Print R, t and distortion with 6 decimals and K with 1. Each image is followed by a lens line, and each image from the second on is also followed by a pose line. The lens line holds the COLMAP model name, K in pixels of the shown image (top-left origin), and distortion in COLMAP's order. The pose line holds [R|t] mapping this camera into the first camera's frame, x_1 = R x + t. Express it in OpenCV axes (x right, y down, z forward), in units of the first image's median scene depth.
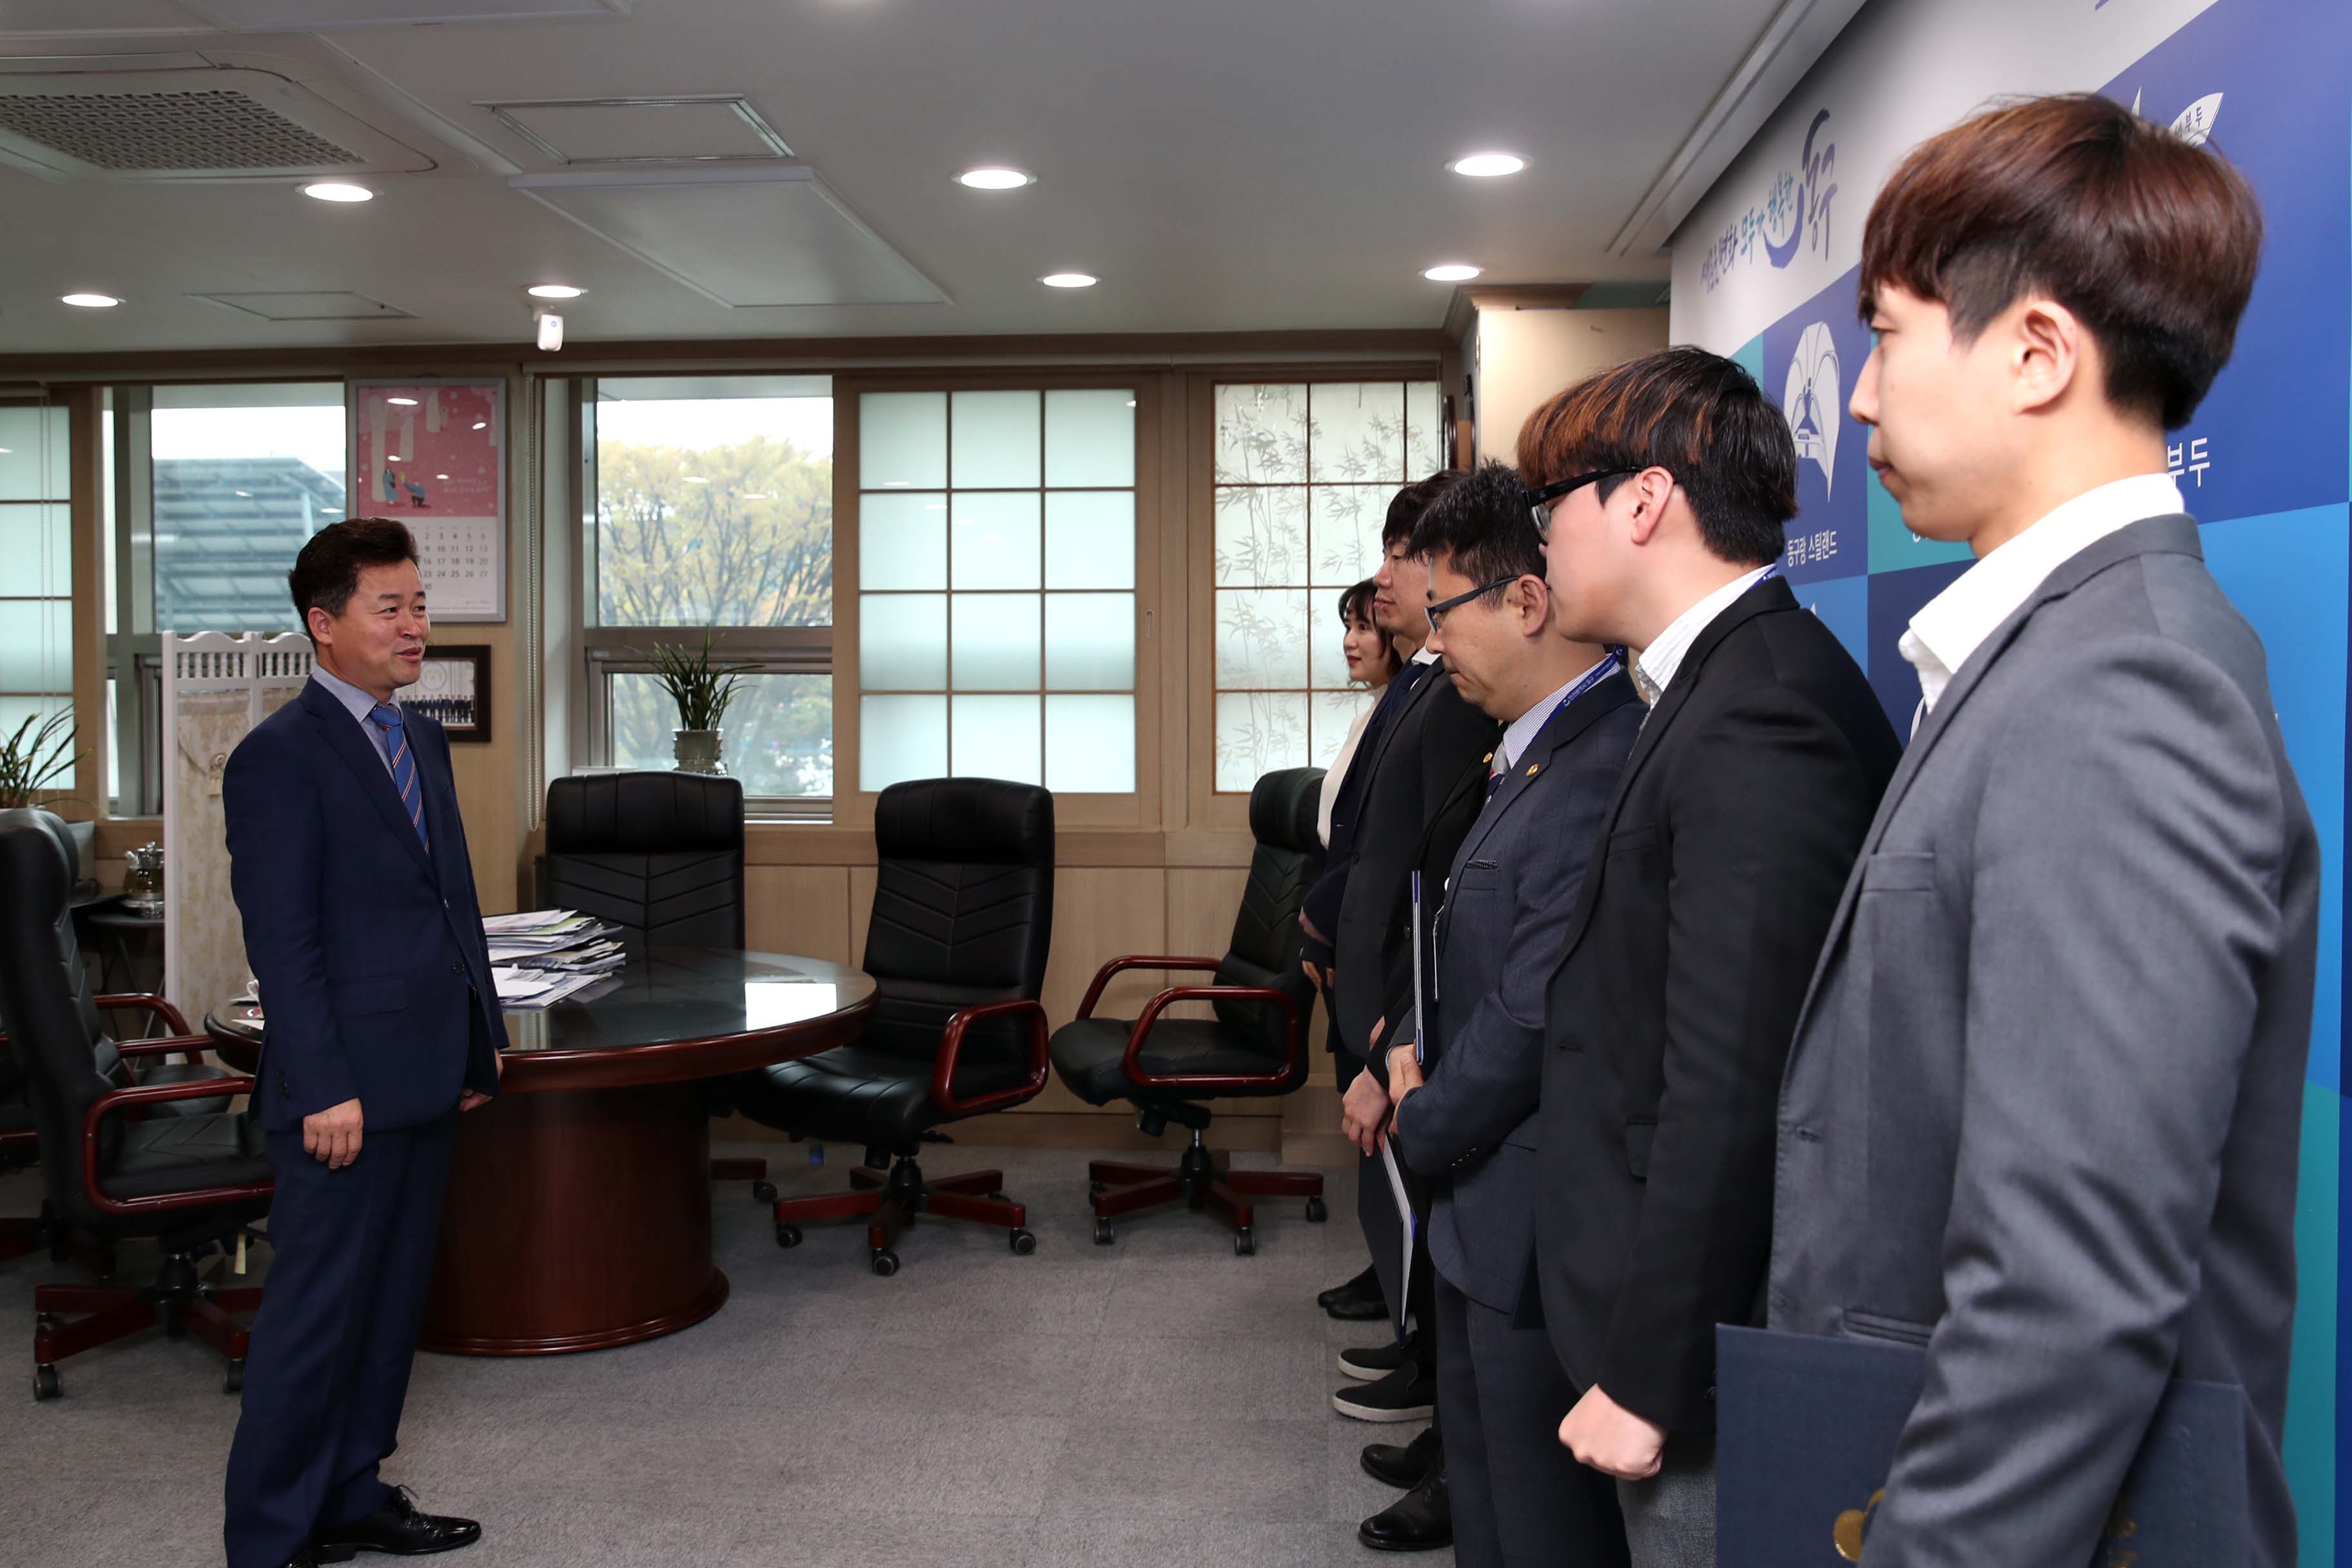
lens RADIAL K [[1959.3, 0, 1176.0], [0, 1959.3, 784.0], [0, 0, 1]] dist [-0.079198, 0.060799]
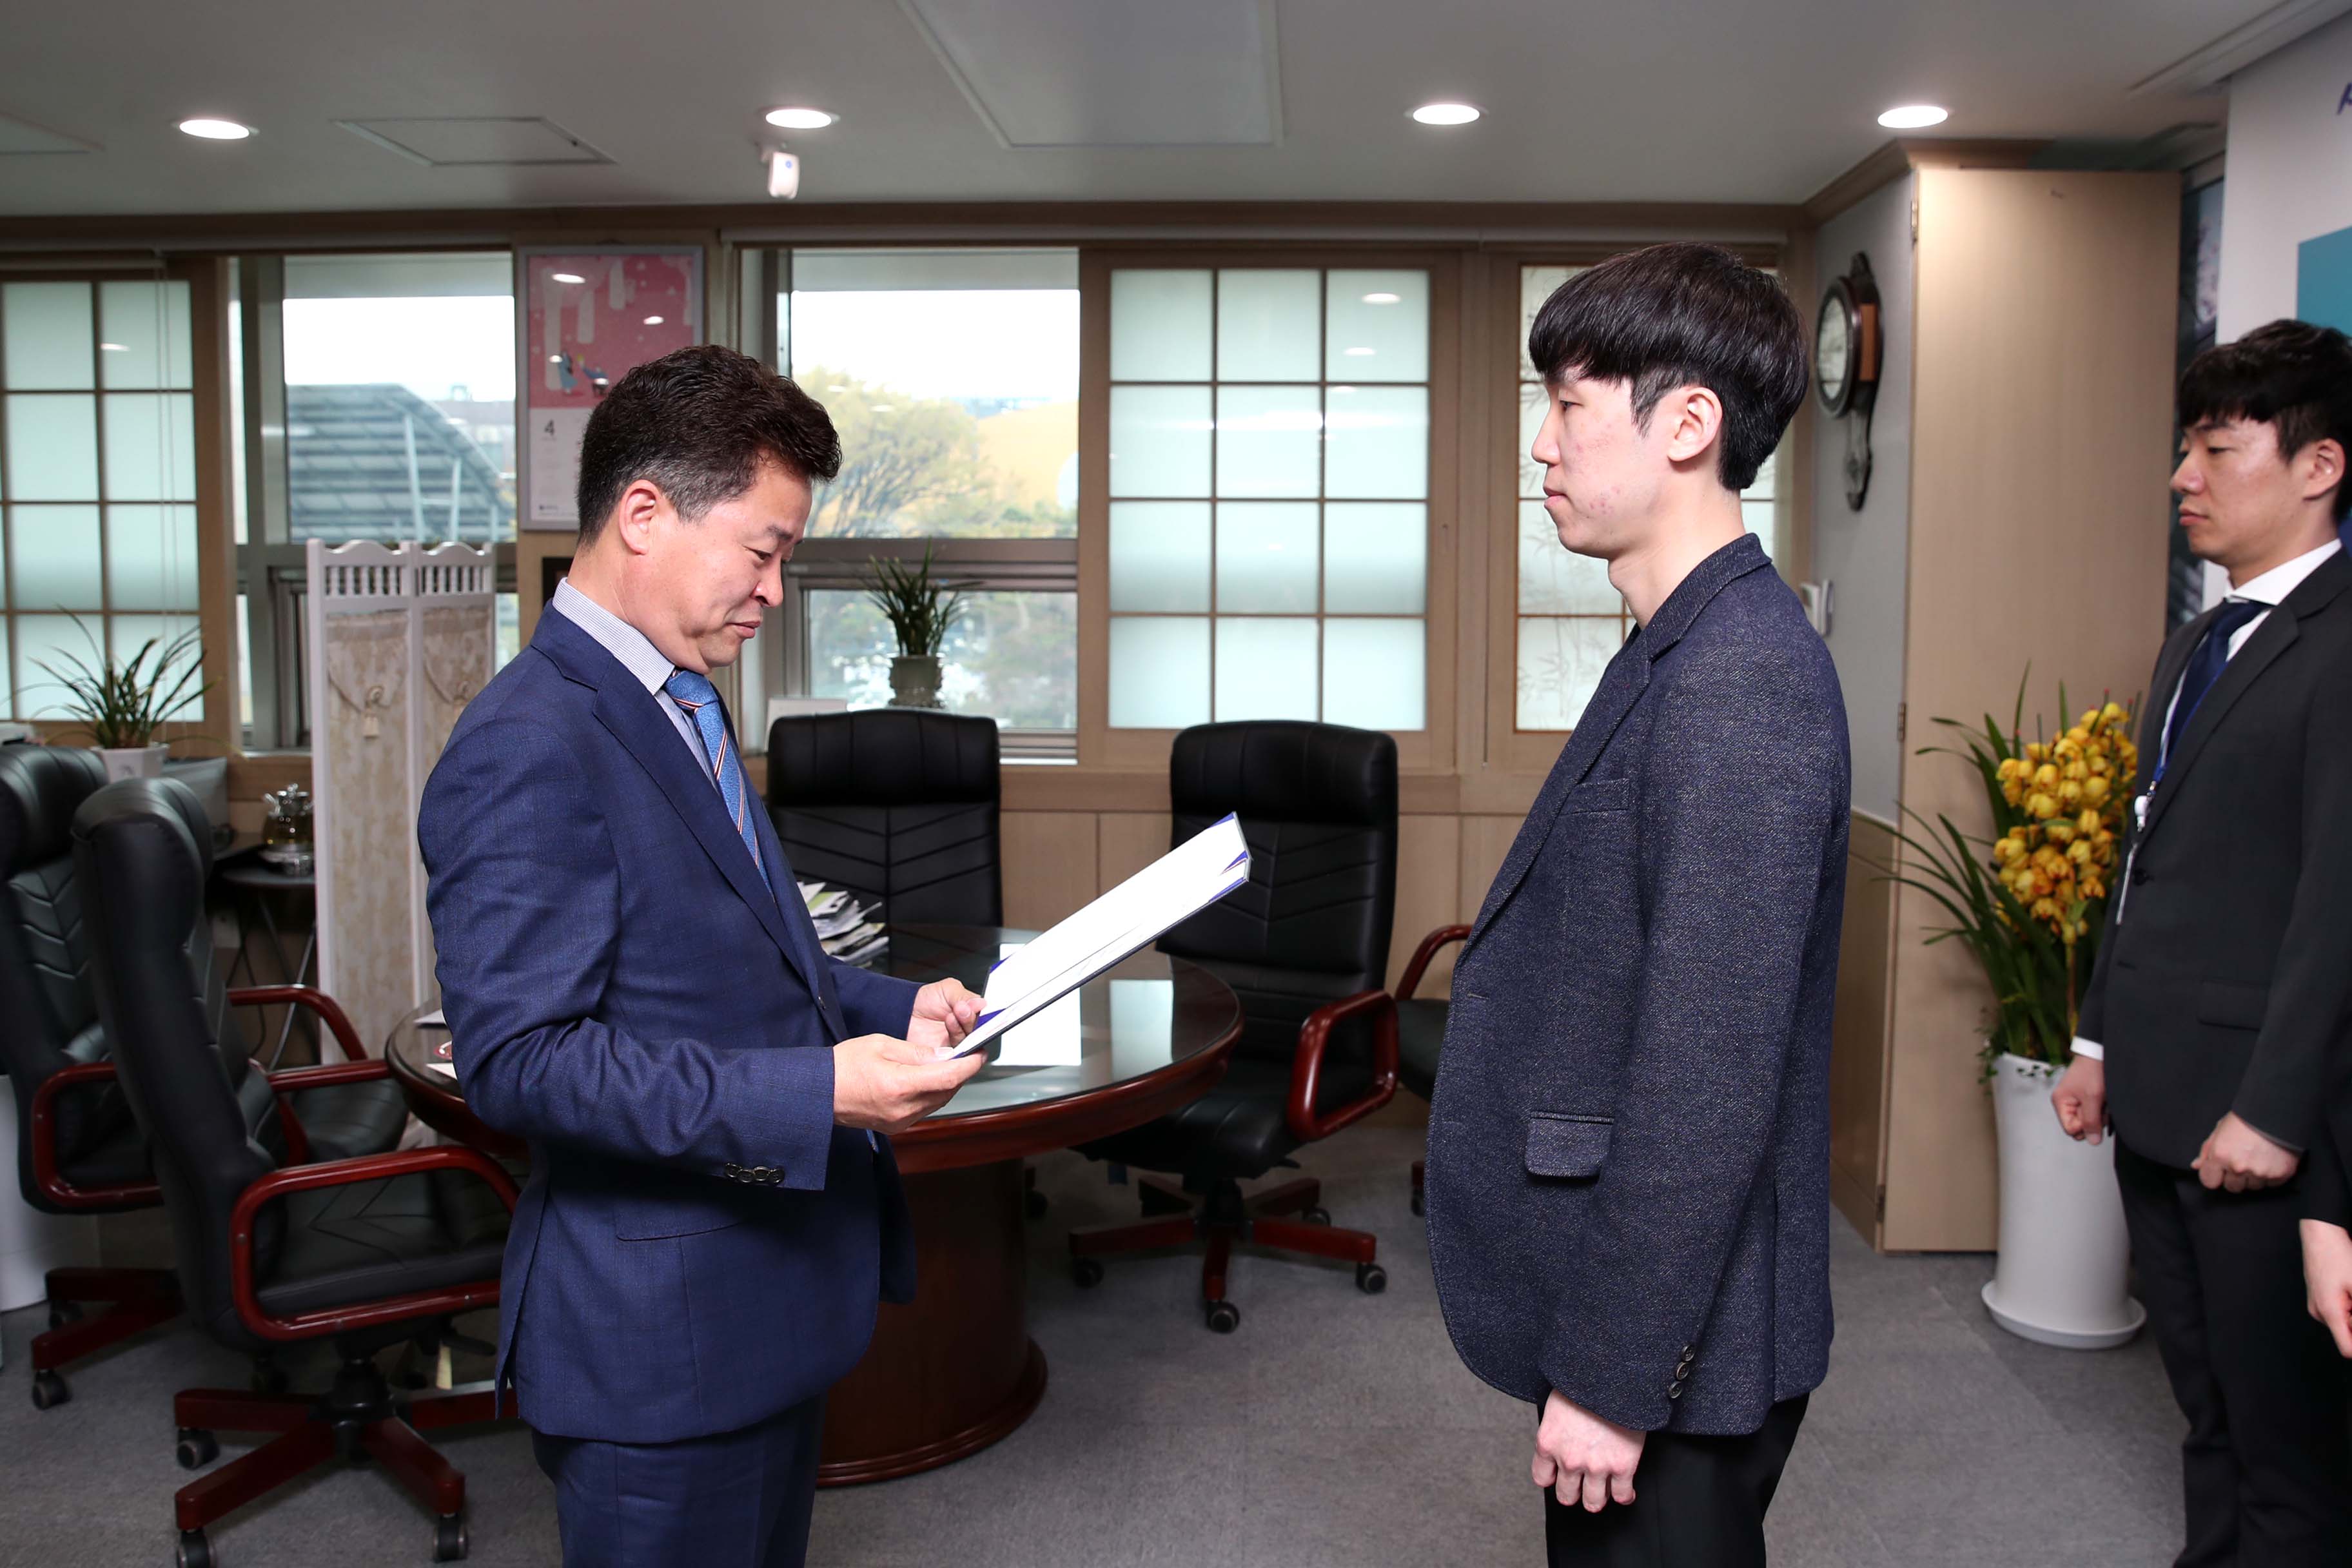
lens RADIAL K [[1639.4, 0, 1184.0], [0, 1639.4, 746.1], [0, 0, 1]] dist [-0.104931, 0.063928]
pose [[0.999402, 0.002649, 0.034463, -0.156407], [-0.004152, 0.999040, 0.043620, -0.020282], [-0.034315, -0.043737, 0.998454, 0.269683]]
